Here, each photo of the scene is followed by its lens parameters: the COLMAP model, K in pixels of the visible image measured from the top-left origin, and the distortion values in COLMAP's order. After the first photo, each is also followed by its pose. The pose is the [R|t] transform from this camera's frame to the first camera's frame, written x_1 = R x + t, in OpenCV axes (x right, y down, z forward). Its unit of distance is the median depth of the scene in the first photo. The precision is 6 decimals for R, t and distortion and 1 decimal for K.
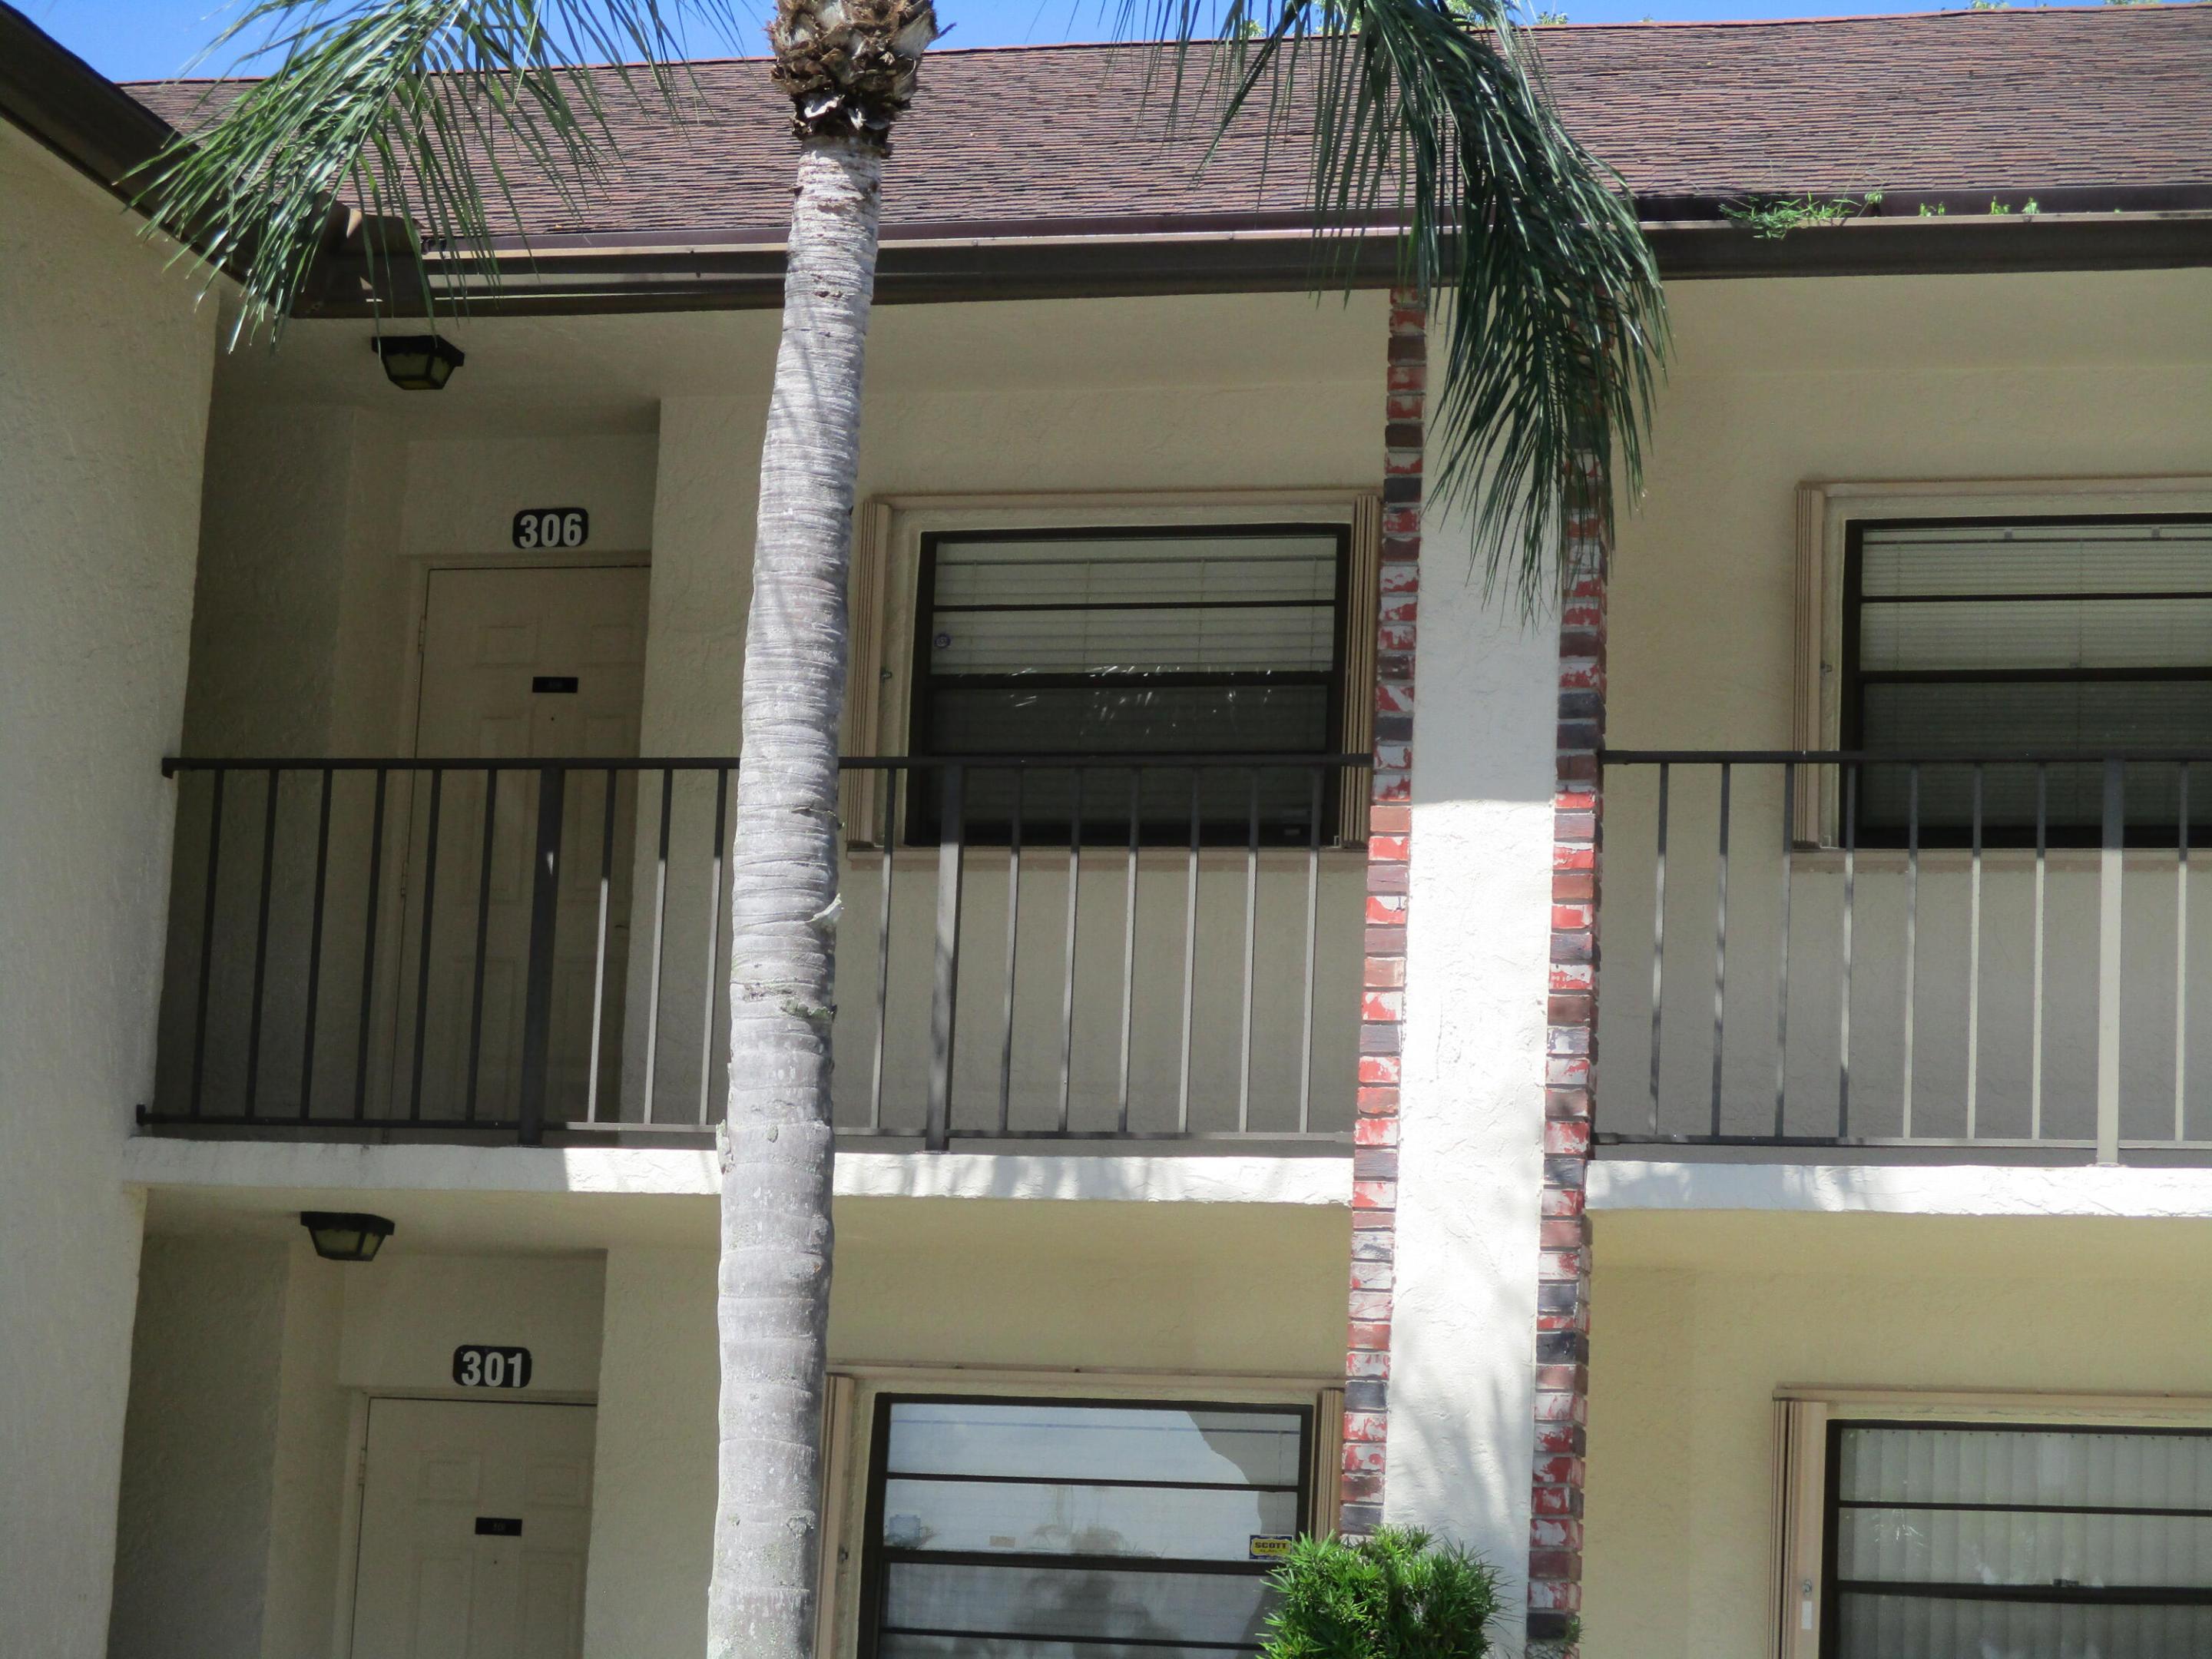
lens RADIAL K [[5191.9, 0, 1093.8], [0, 5191.9, 828.1], [0, 0, 1]] dist [-0.117790, 0.000000]
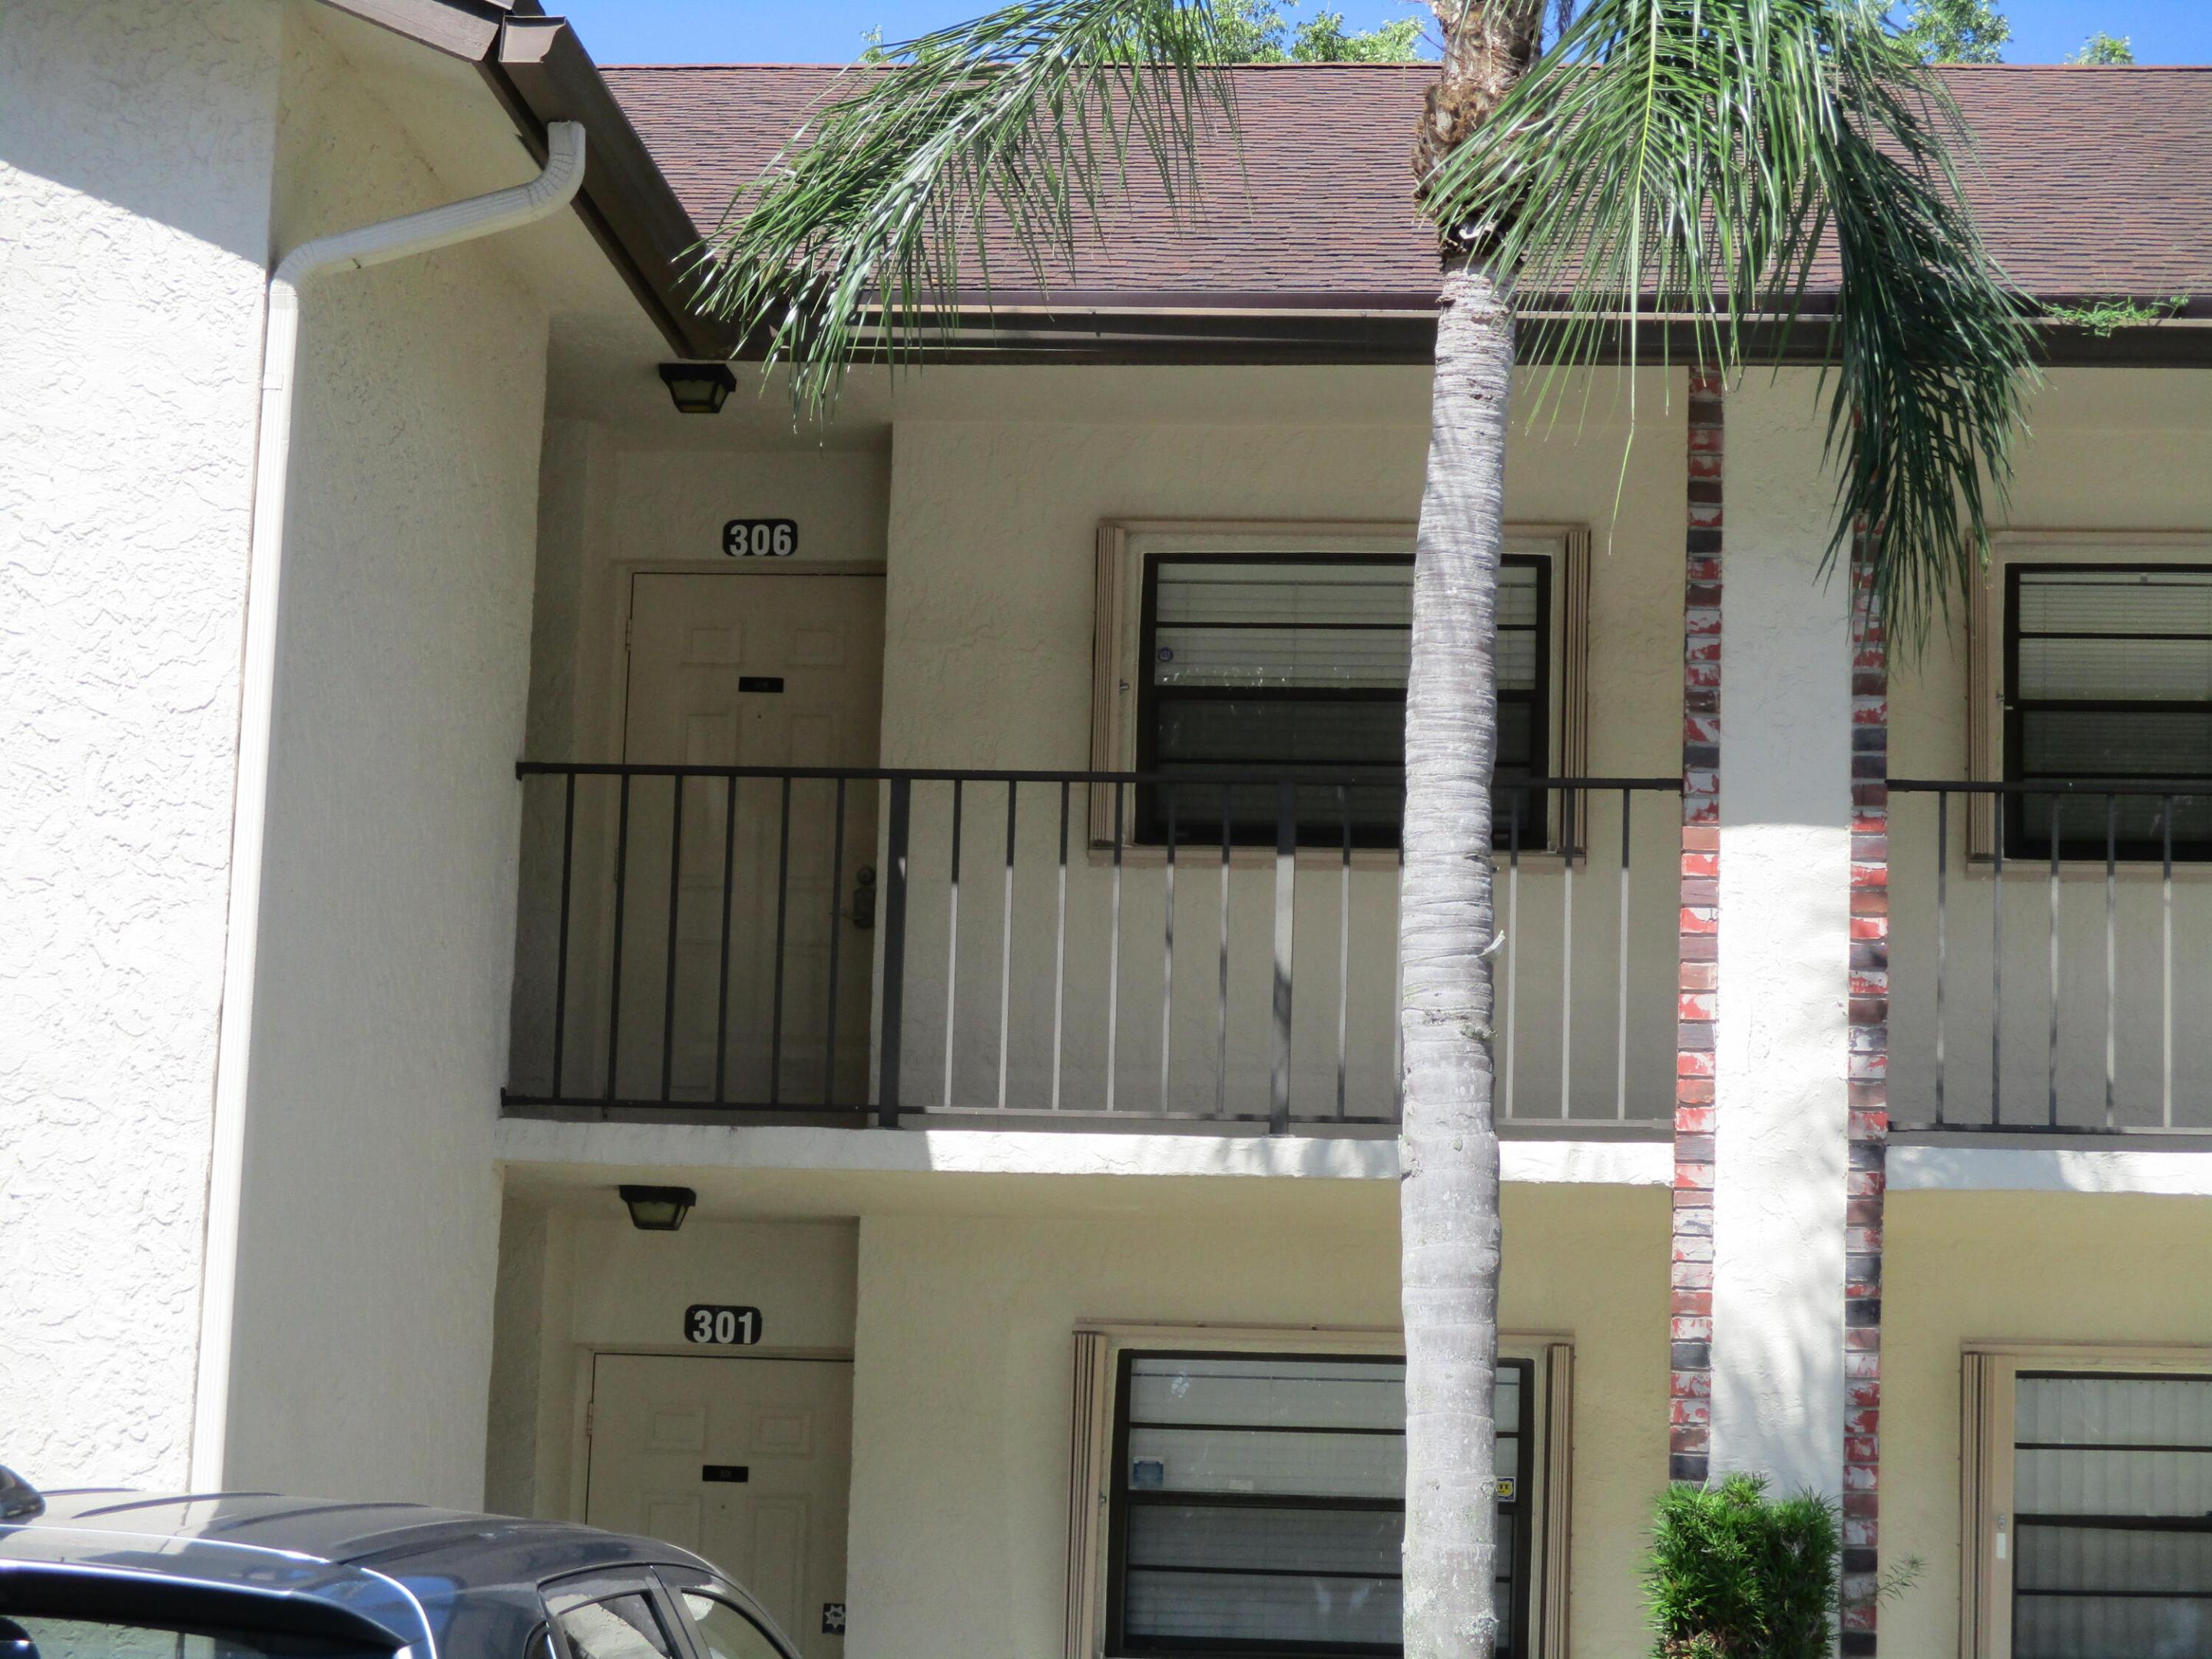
lens RADIAL K [[5191.9, 0, 1116.0], [0, 5191.9, 831.4], [0, 0, 1]] dist [-0.117790, 0.000000]
pose [[0.989024, 0.010070, 0.147413, -0.229099], [-0.012934, 0.999746, 0.018483, -0.022018], [-0.147189, -0.020186, 0.988902, -0.081276]]
